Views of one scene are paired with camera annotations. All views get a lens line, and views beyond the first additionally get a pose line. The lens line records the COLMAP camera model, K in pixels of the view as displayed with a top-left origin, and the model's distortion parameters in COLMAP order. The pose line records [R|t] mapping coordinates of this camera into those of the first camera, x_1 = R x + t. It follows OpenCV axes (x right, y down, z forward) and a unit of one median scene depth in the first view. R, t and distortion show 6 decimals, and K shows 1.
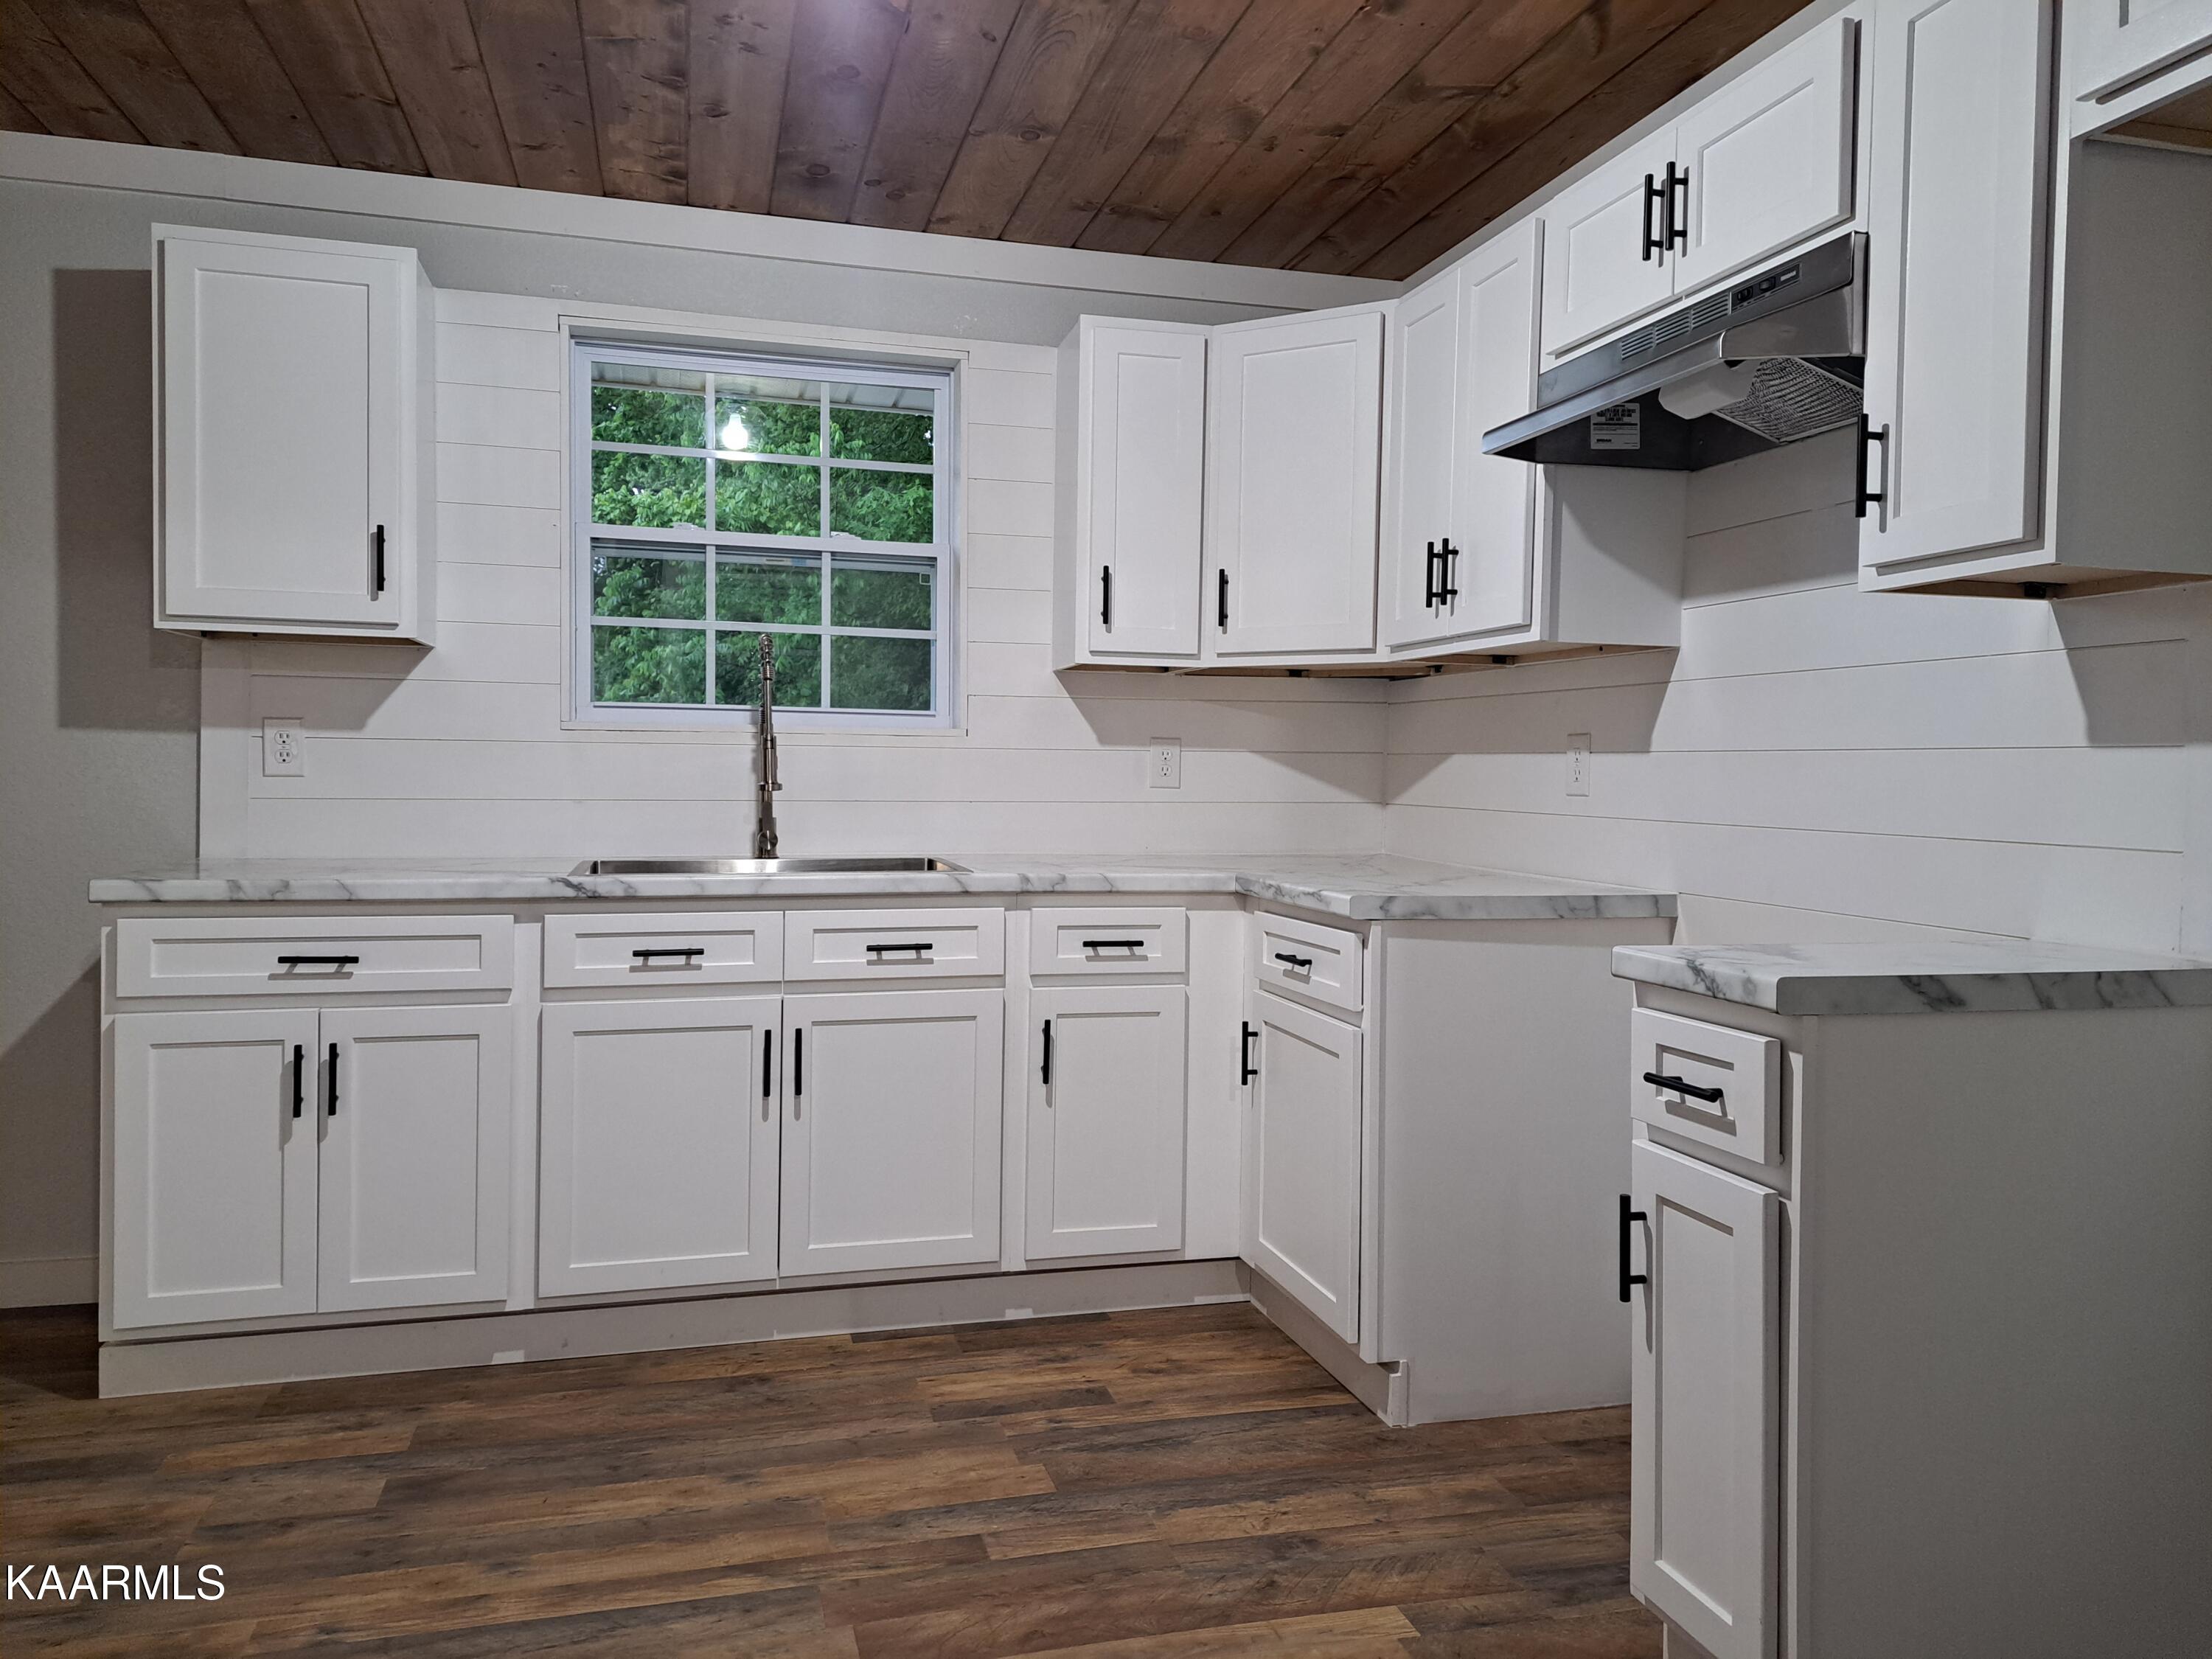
lens RADIAL K [[1575.2, 0, 1106.0], [0, 1575.2, 829.5], [0, 0, 1]] dist [0.053874, -0.063122]
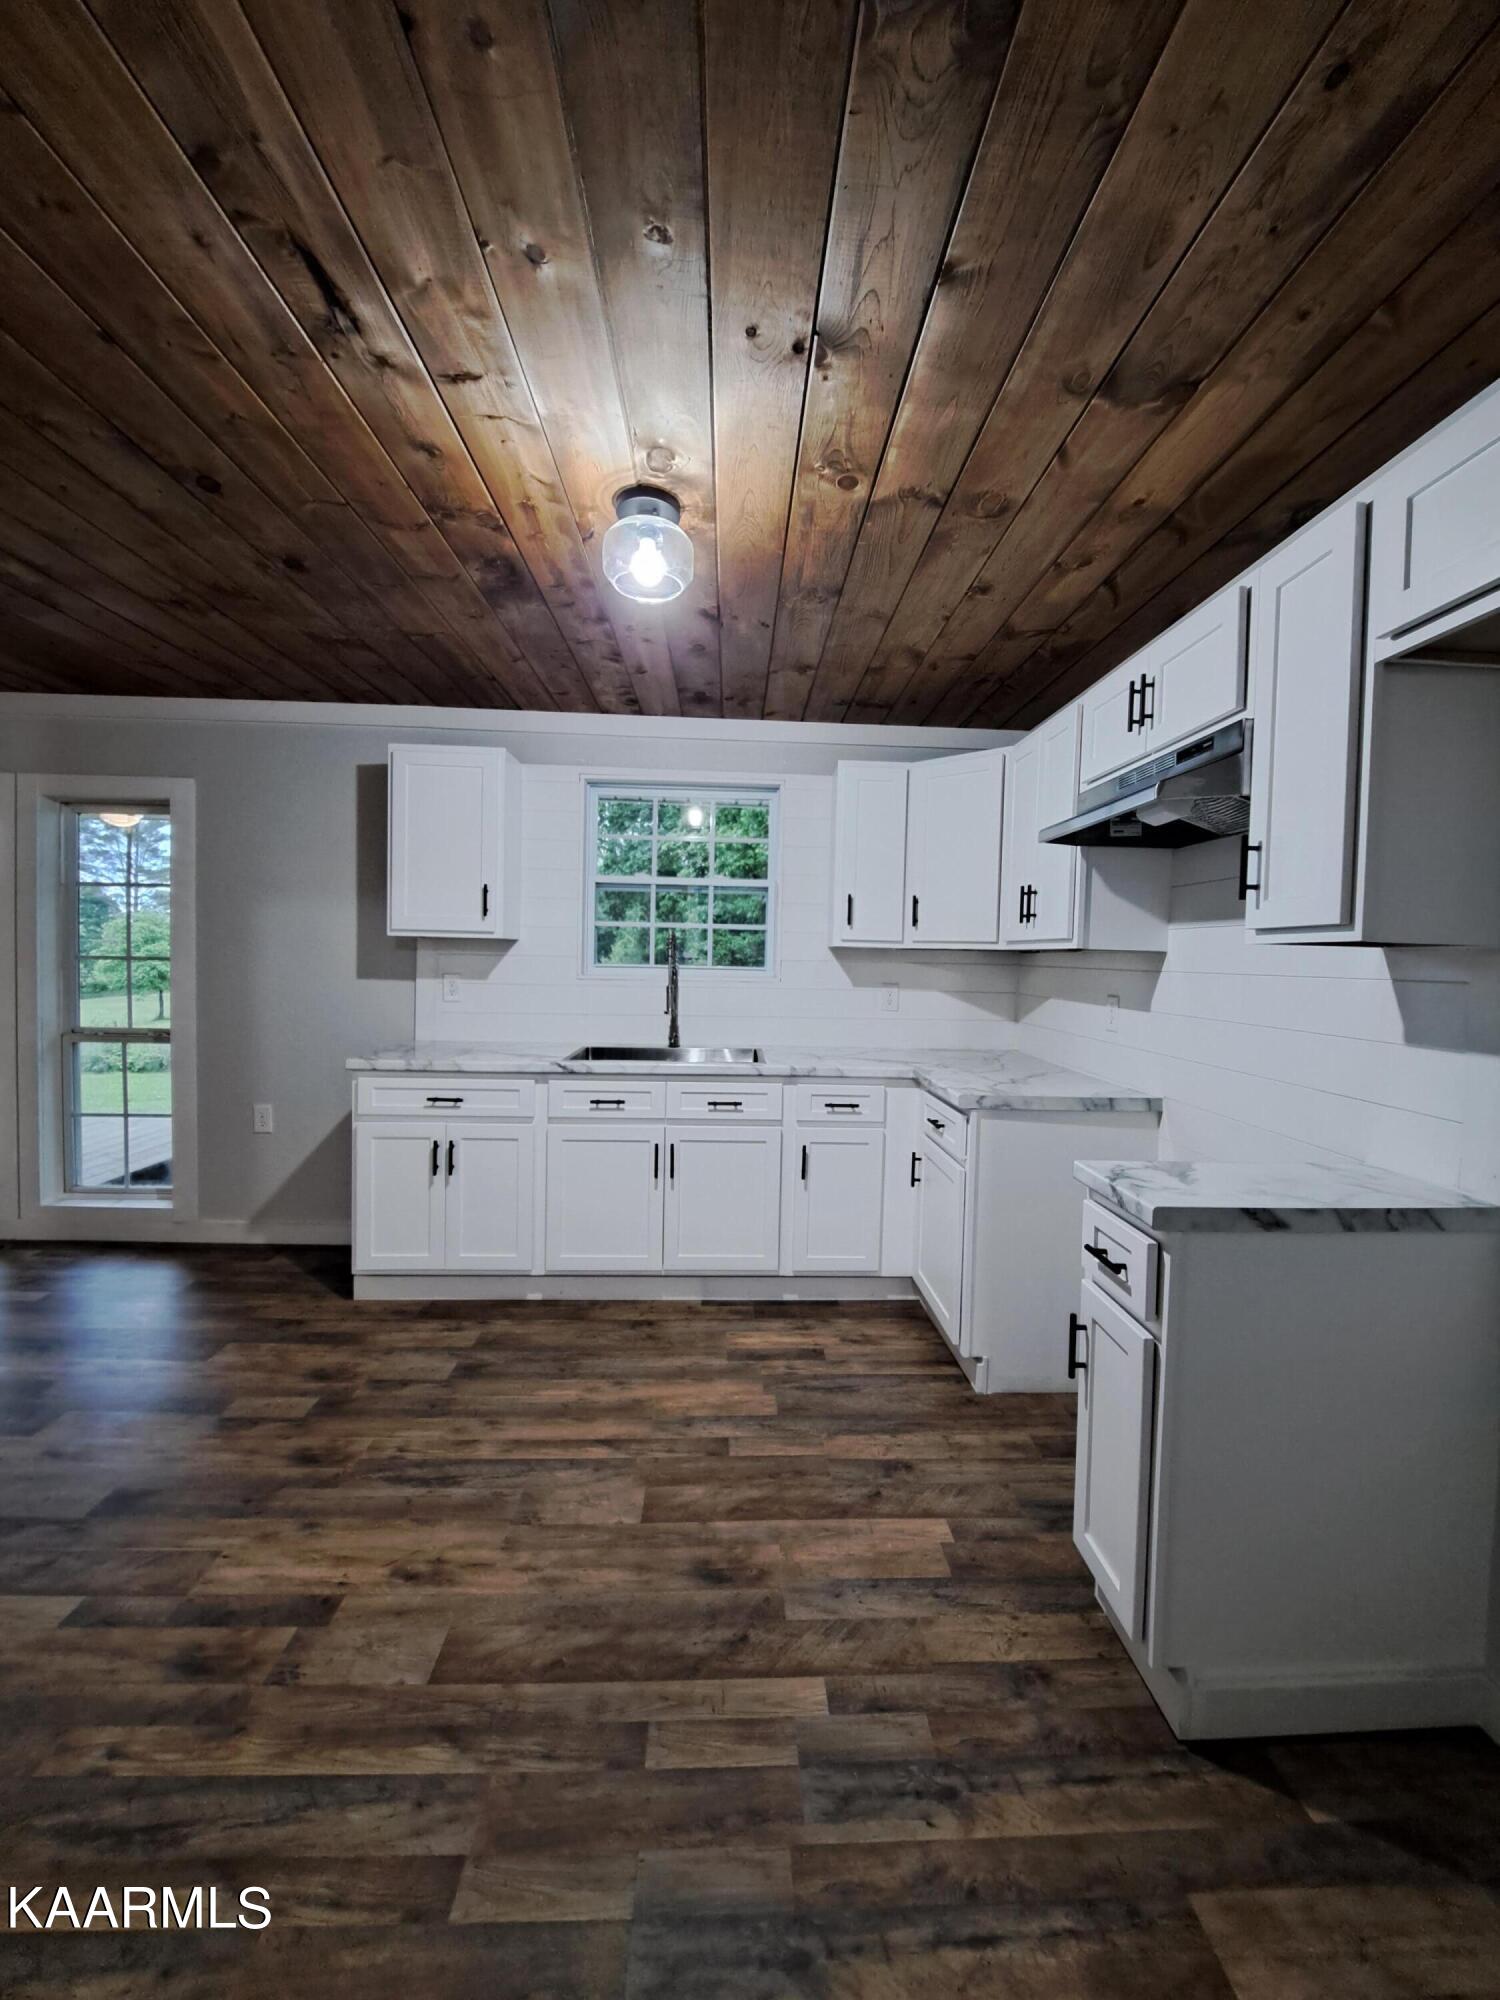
lens RADIAL K [[796.8, 0, 750.0], [0, 796.8, 1000.0], [0, 0, 1]] dist [-0.015914, 0.000611]
pose [[0.976713, 0.017655, -0.213822, 0.114009], [-0.016211, 0.999832, 0.008505, -0.065740], [0.213936, -0.004841, 0.976836, 0.083863]]
